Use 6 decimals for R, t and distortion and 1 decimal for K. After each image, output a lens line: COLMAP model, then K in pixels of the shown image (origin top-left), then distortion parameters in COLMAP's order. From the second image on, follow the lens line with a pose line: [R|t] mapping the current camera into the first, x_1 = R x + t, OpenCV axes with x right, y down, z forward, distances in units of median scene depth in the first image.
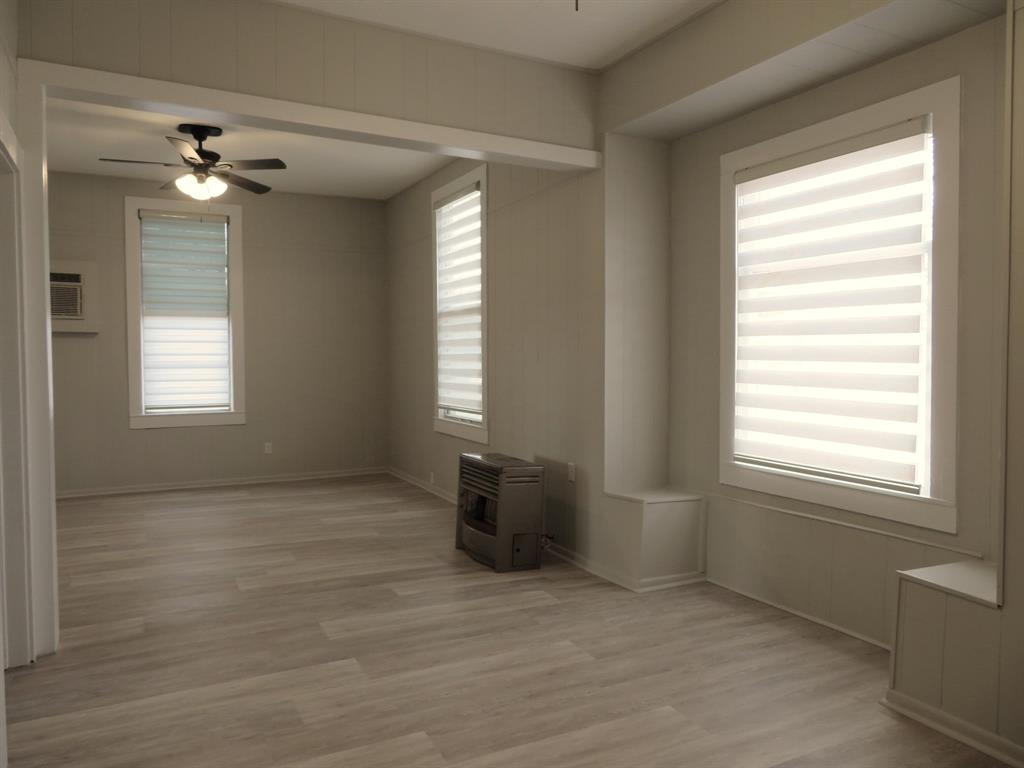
lens RADIAL K [[729.9, 0, 510.9], [0, 729.9, 381.3], [0, 0, 1]] dist [-0.004400, -0.004836]
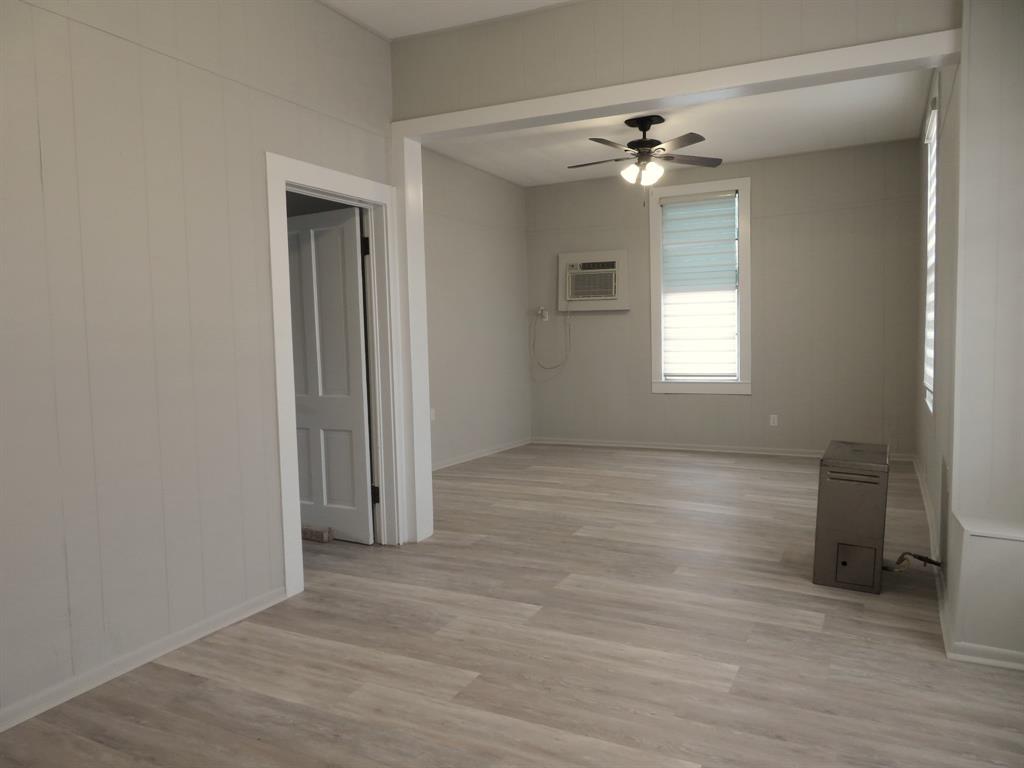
lens RADIAL K [[732.3, 0, 514.1], [0, 732.3, 384.2], [0, 0, 1]] dist [-0.005976, -0.002253]
pose [[0.589594, 0.044691, -0.806462, 0.399693], [-0.009244, 0.998776, 0.048590, -0.003021], [0.807647, -0.021194, 0.589286, 0.209175]]
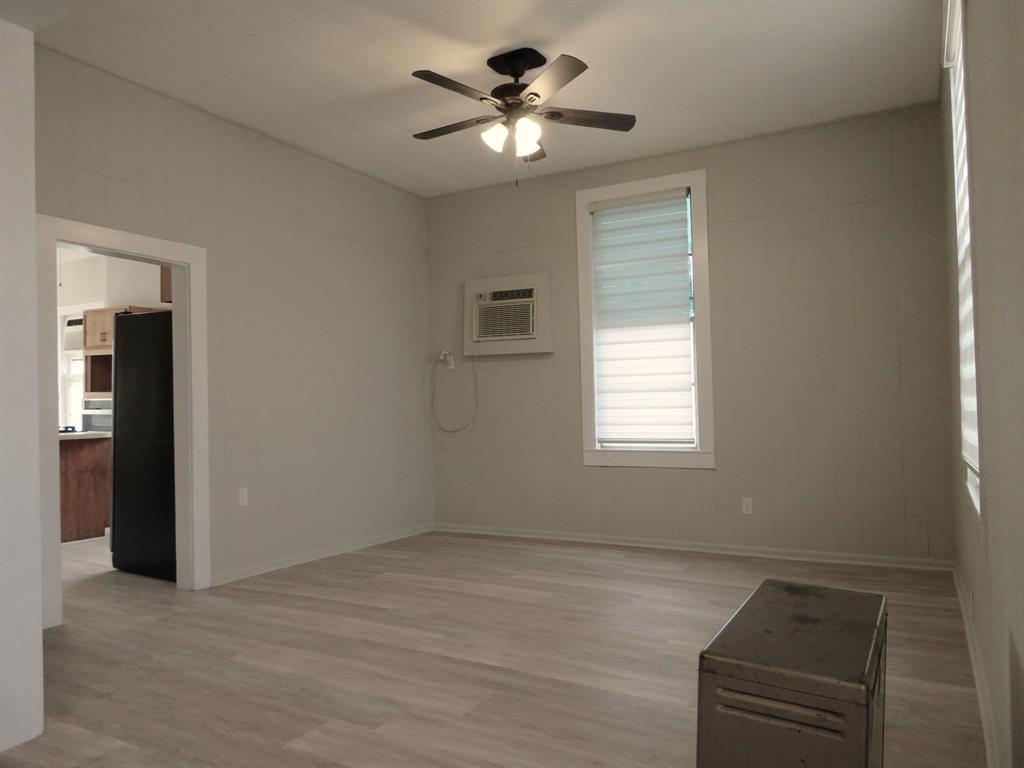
lens RADIAL K [[729.9, 0, 515.5], [0, 729.9, 386.2], [0, 0, 1]] dist [-0.004400, -0.004836]
pose [[0.555377, -0.025266, -0.831214, 0.192867], [-0.010755, 0.999237, -0.037559, 0.010128], [0.831529, 0.029799, 0.554682, 0.670037]]
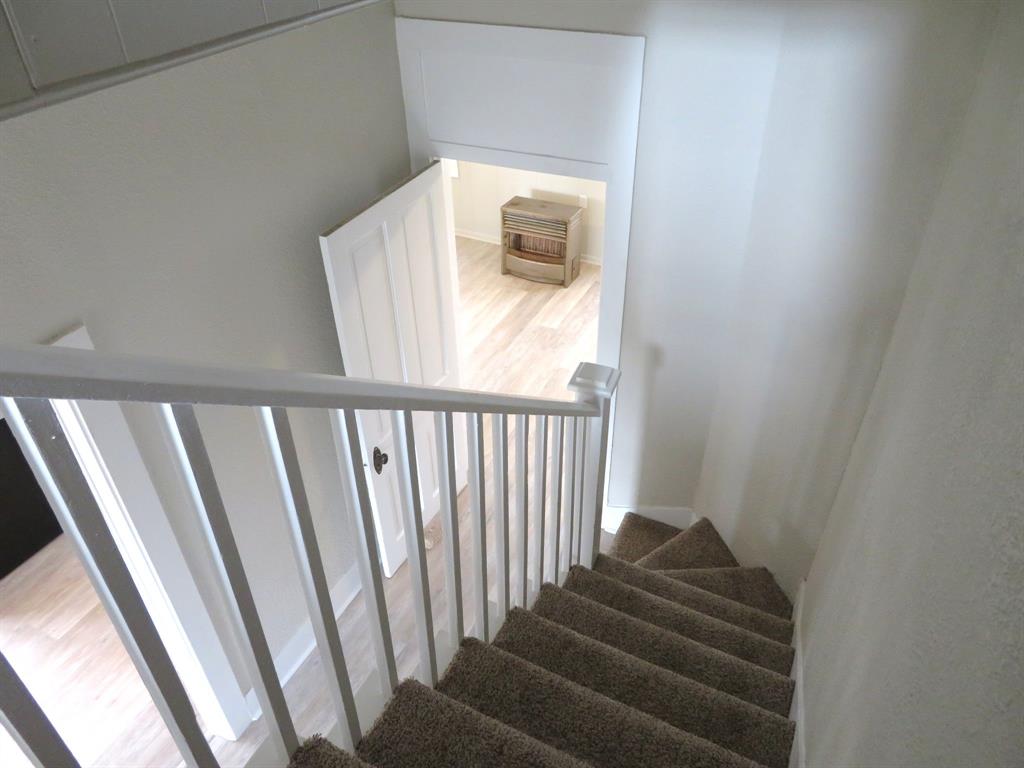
lens RADIAL K [[729.9, 0, 510.5], [0, 729.9, 383.3], [0, 0, 1]] dist [-0.004400, -0.004836]
pose [[0.800995, -0.379557, 0.462972, -0.771609], [0.054728, 0.816519, 0.574718, -0.383885], [-0.596164, -0.435009, 0.674801, 0.000362]]
